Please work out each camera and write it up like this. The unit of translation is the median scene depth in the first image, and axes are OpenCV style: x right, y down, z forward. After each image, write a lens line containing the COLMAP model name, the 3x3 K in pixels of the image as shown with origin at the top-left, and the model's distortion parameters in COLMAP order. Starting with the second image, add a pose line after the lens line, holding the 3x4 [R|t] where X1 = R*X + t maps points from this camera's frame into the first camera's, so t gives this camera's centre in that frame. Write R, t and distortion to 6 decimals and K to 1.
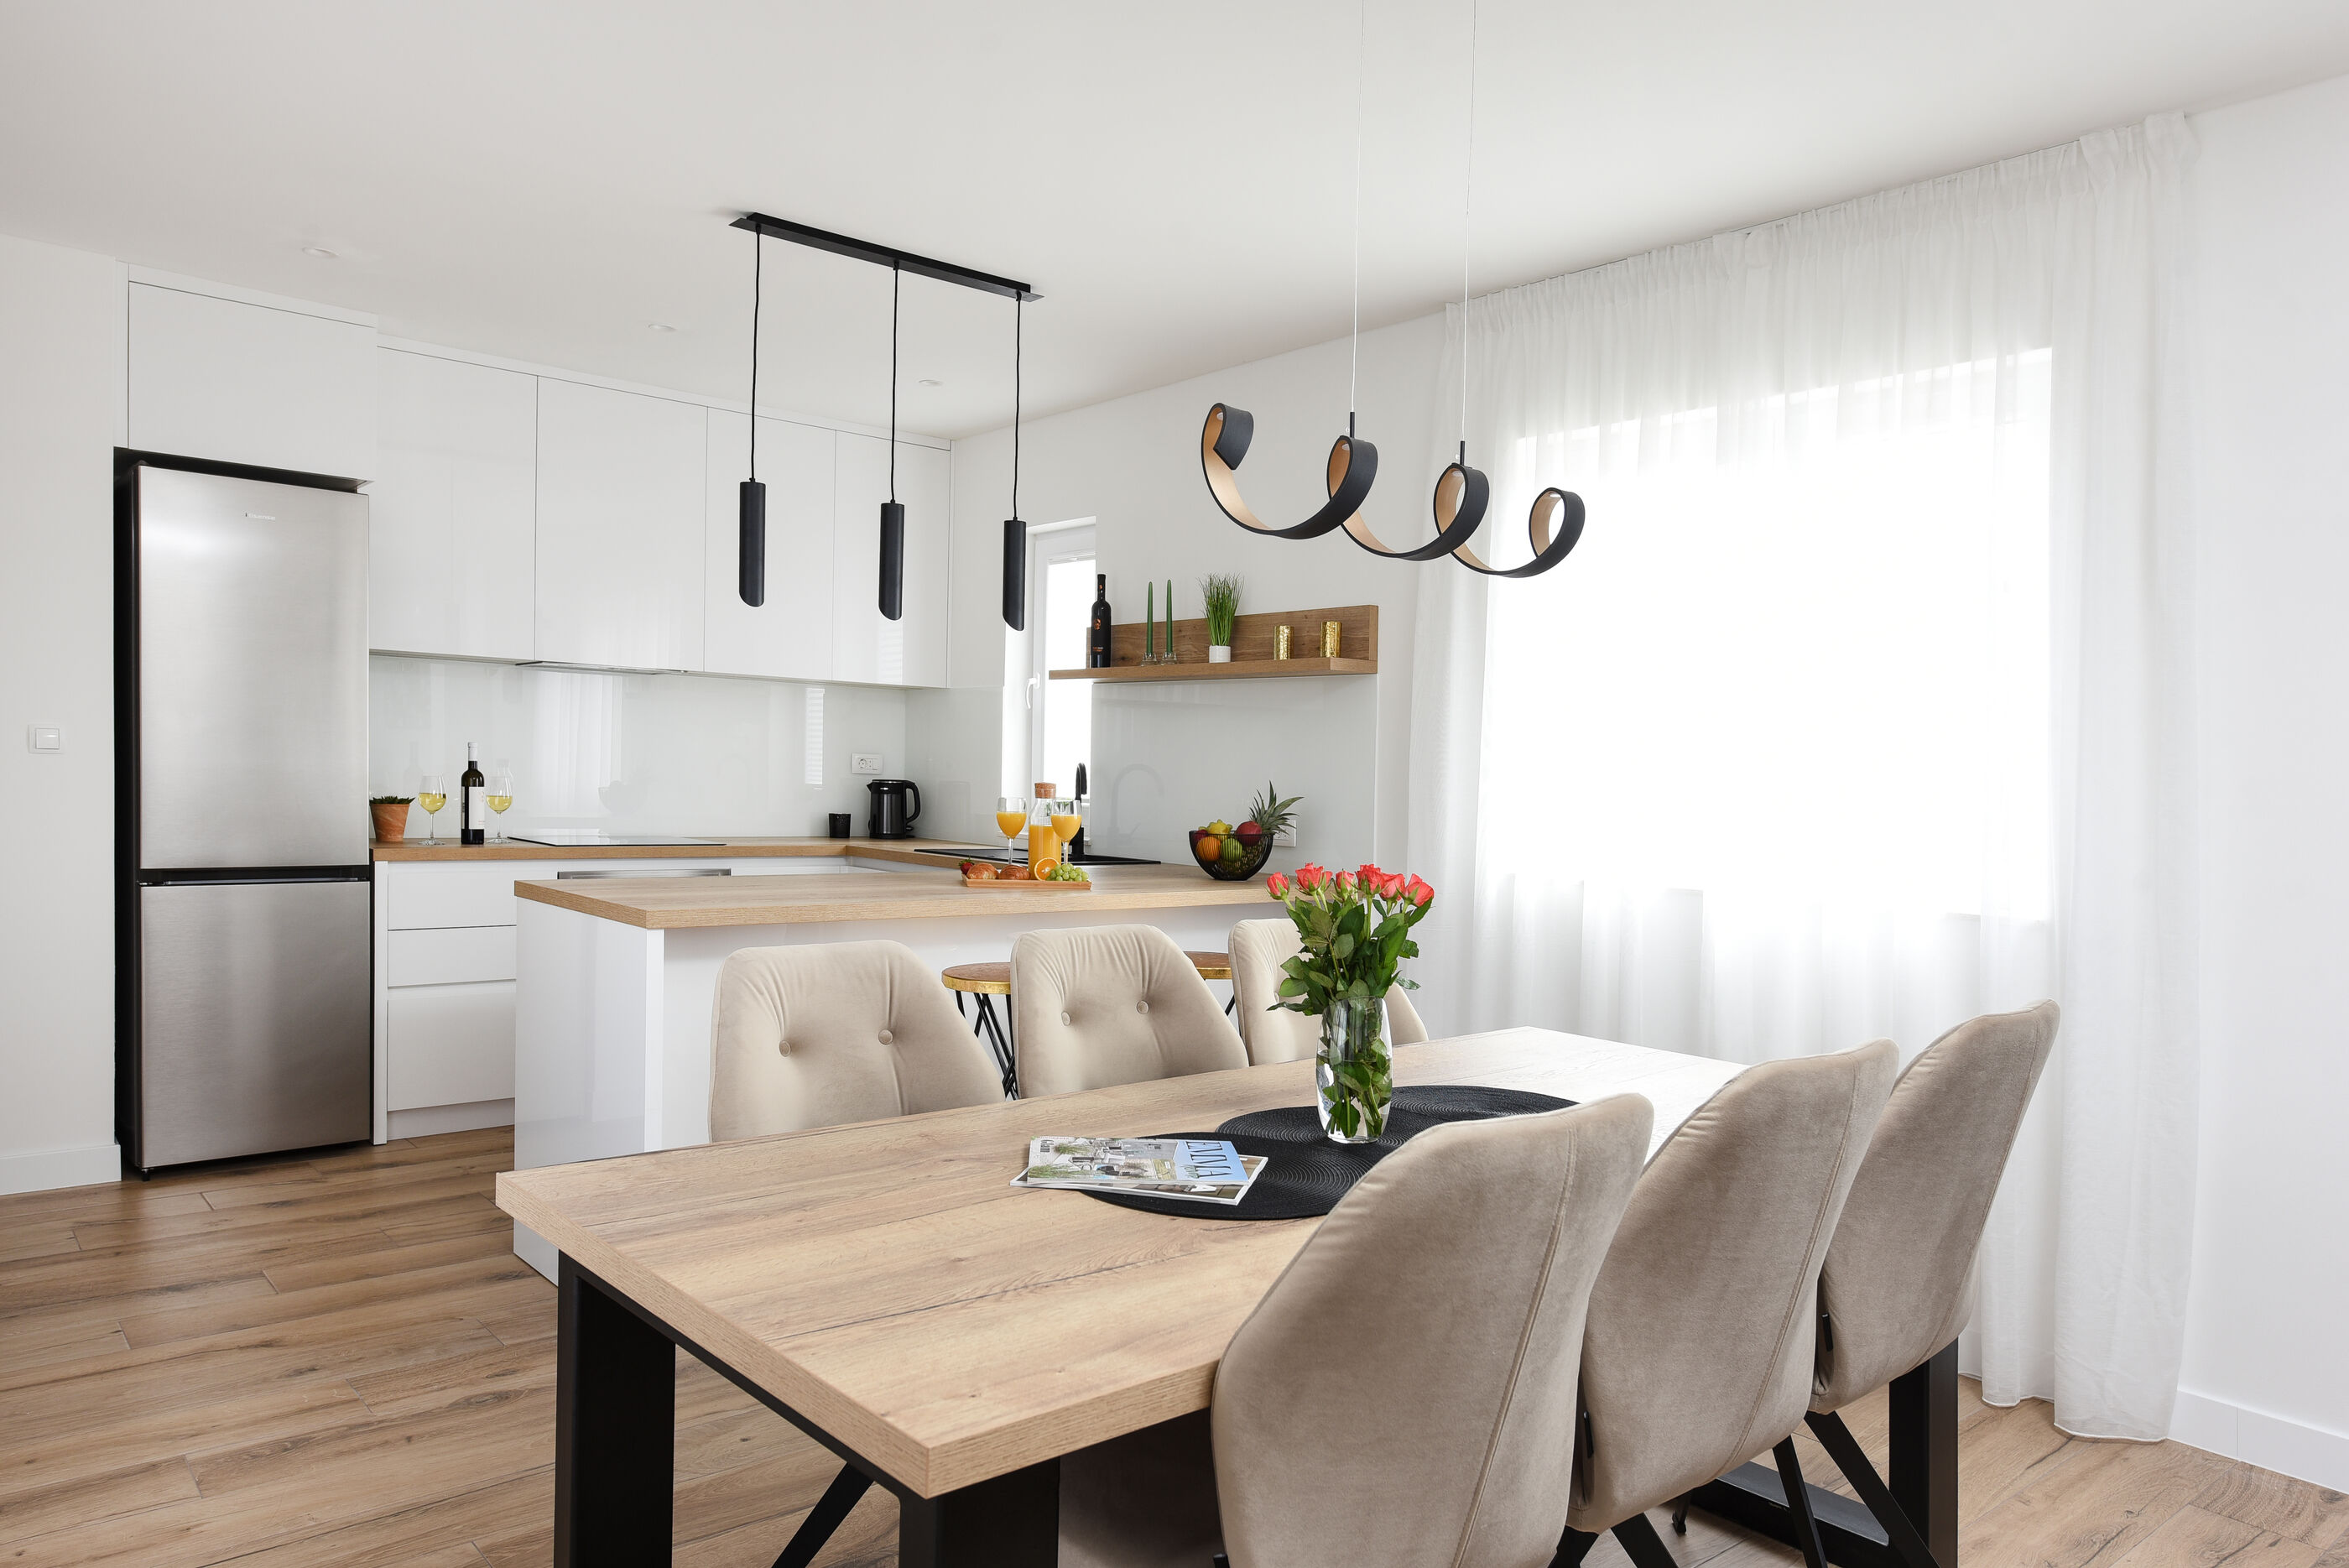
lens RADIAL K [[1586.9, 0, 1174.5], [0, 1586.9, 784.0], [0, 0, 1]] dist [0.020242, 0.000718]
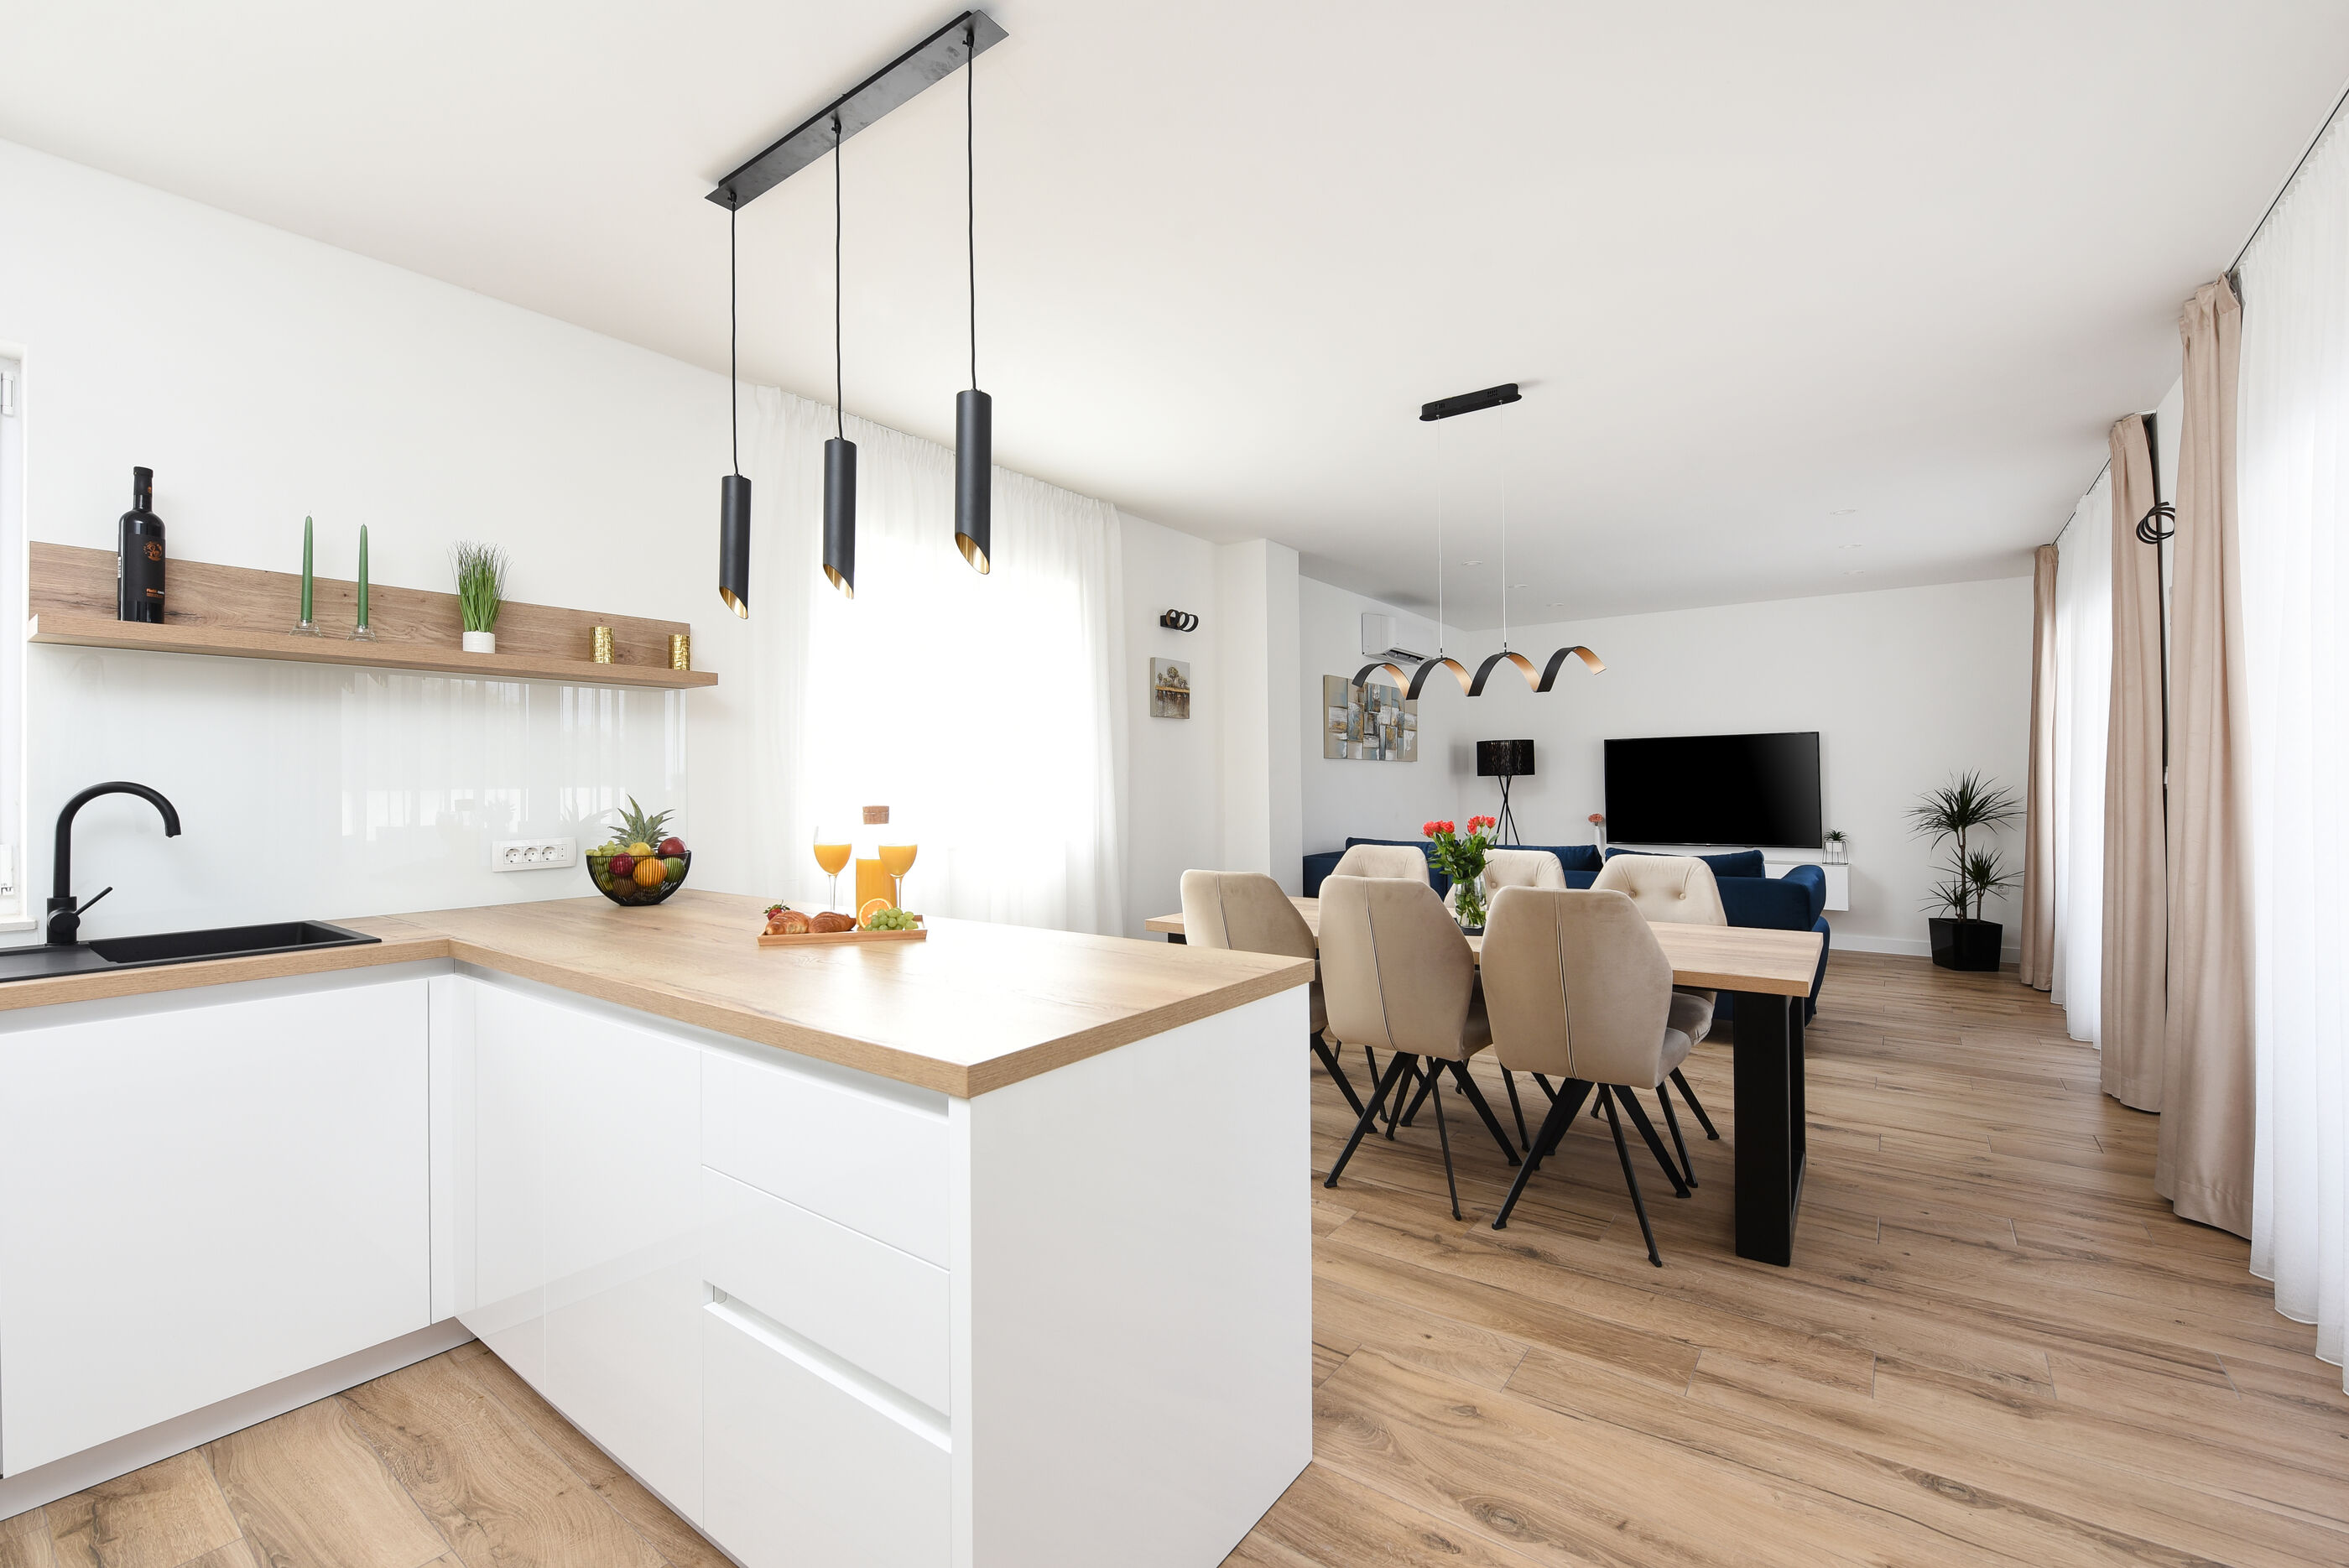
lens RADIAL K [[959.9, 0, 1174.5], [0, 959.9, 784.0], [0, 0, 1]] dist [0.002119, -0.008654]
pose [[-0.220899, -0.031719, 0.974781, -0.546393], [0.010413, 0.999337, 0.034878, -0.023910], [-0.975241, 0.017855, -0.220423, 0.788552]]
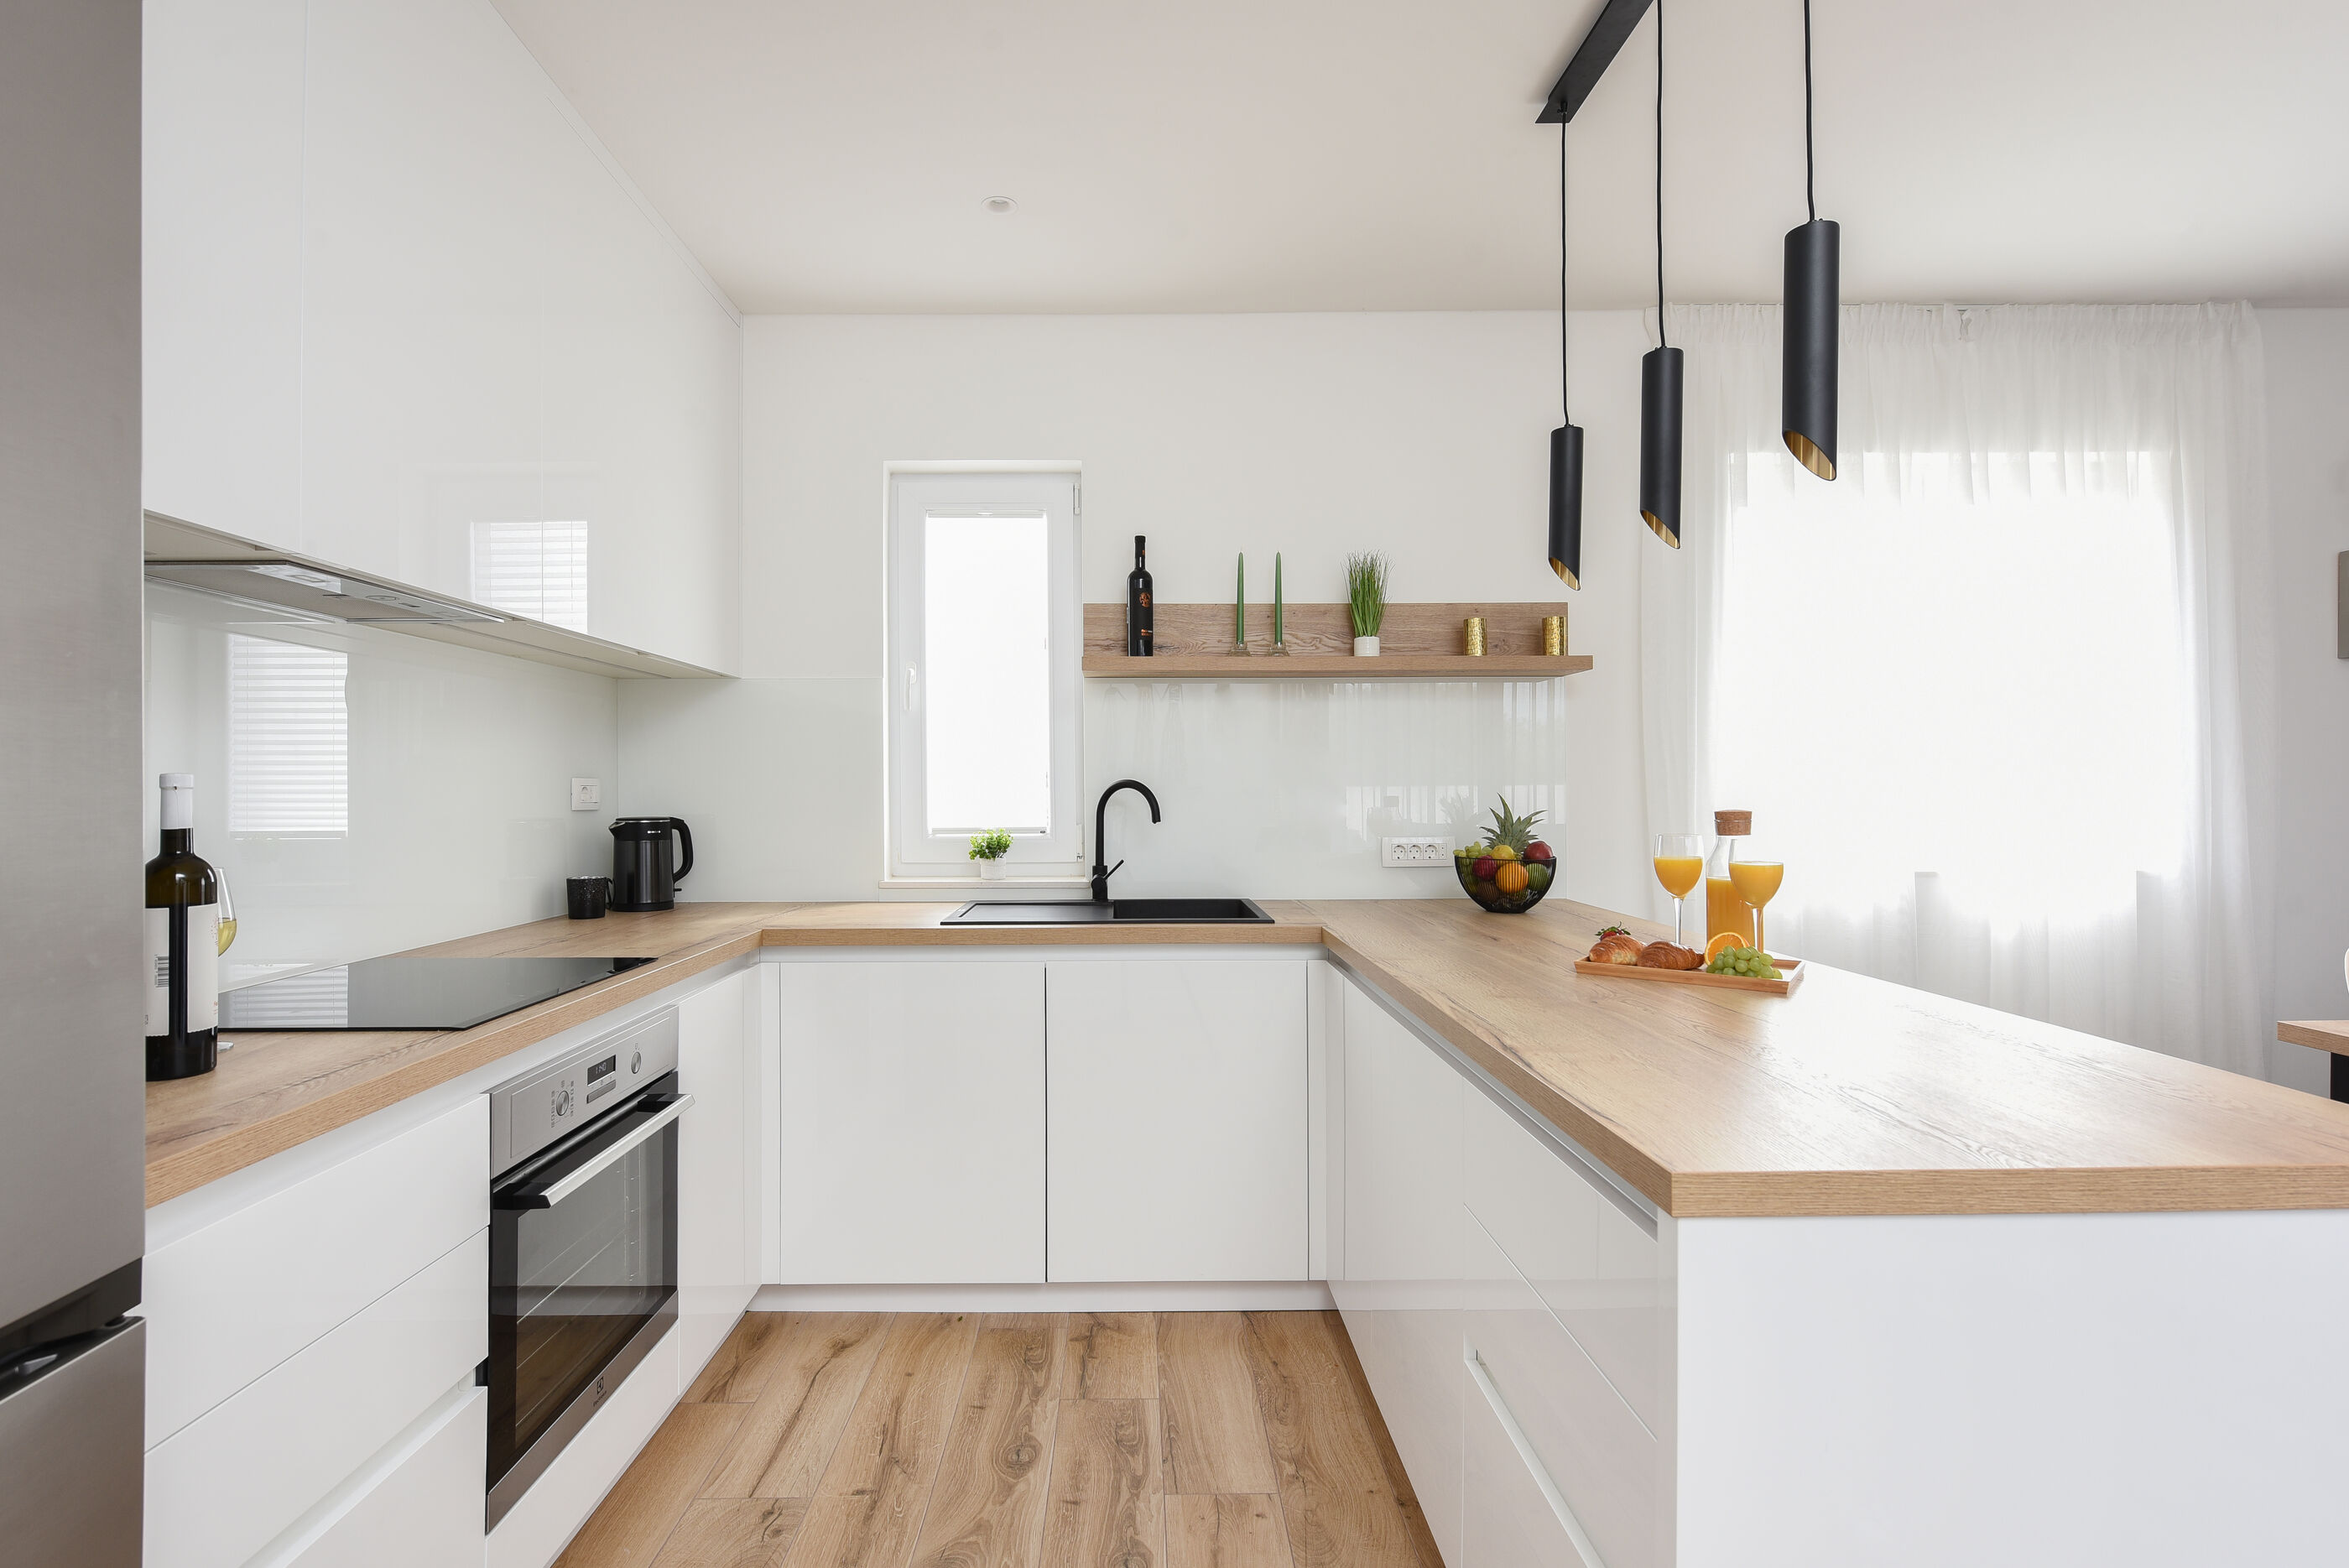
lens RADIAL K [[1114.4, 0, 1174.5], [0, 1114.4, 784.0], [0, 0, 1]] dist [-0.003869, -0.000599]
pose [[0.642133, -0.032660, 0.765897, -0.511311], [0.032086, 0.999362, 0.015714, -0.022007], [-0.765922, 0.014484, 0.642771, 0.720247]]
